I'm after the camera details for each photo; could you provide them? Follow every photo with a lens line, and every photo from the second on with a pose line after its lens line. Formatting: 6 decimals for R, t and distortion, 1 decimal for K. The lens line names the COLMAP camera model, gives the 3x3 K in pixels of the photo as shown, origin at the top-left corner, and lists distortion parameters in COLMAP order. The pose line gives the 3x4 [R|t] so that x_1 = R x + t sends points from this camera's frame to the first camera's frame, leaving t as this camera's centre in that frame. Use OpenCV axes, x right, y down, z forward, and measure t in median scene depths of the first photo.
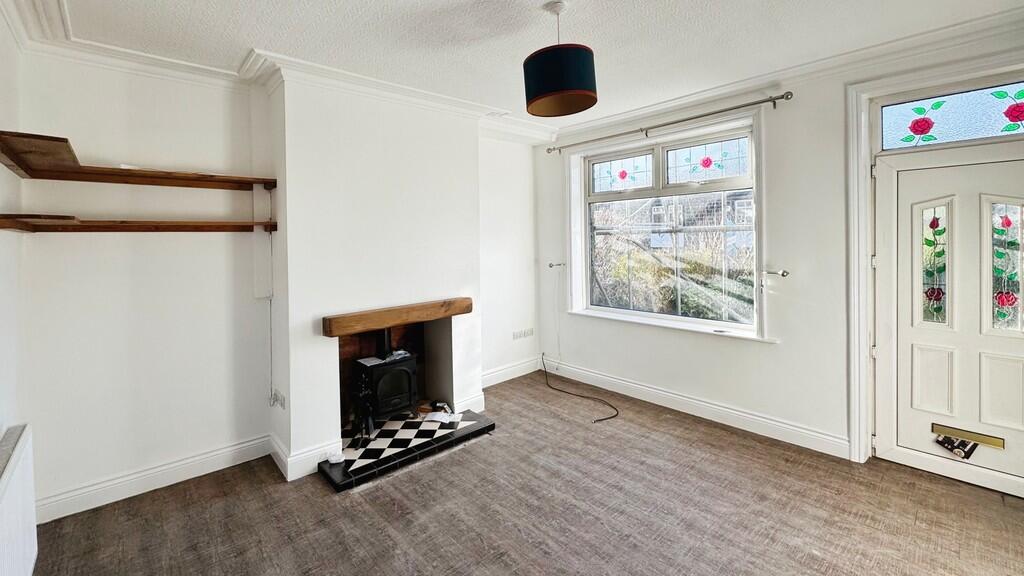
lens RADIAL K [[430.9, 0, 511.3], [0, 430.9, 284.0], [0, 0, 1]] dist [-0.000078, 0.000086]
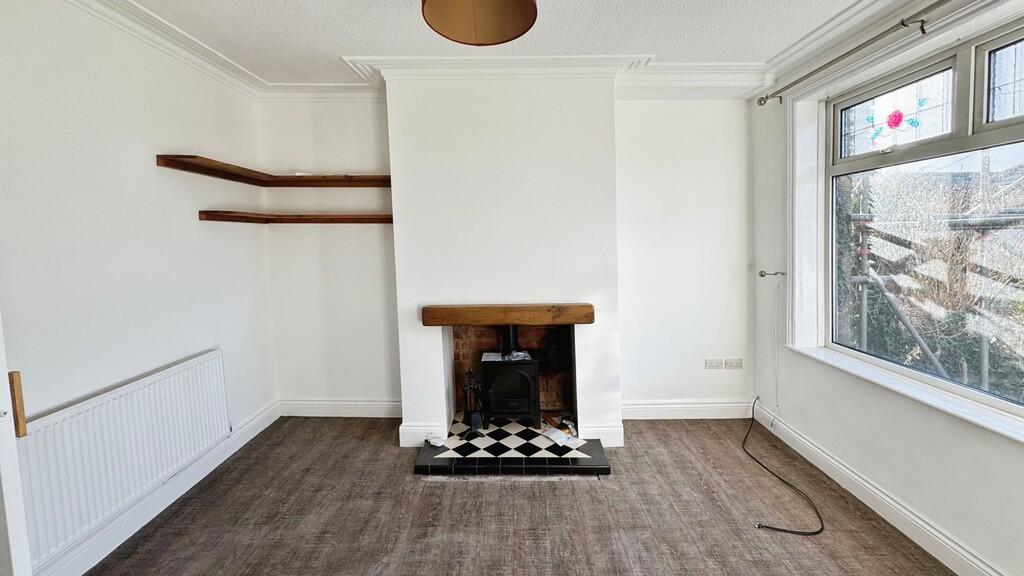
lens RADIAL K [[421.0, 0, 512.0], [0, 421.0, 288.0], [0, 0, 1]] dist [-0.000547, -0.000200]
pose [[0.732992, 0.101149, -0.672674, 0.320668], [-0.084236, 0.994768, 0.057793, -0.033059], [0.675001, 0.014302, 0.737678, 0.312794]]
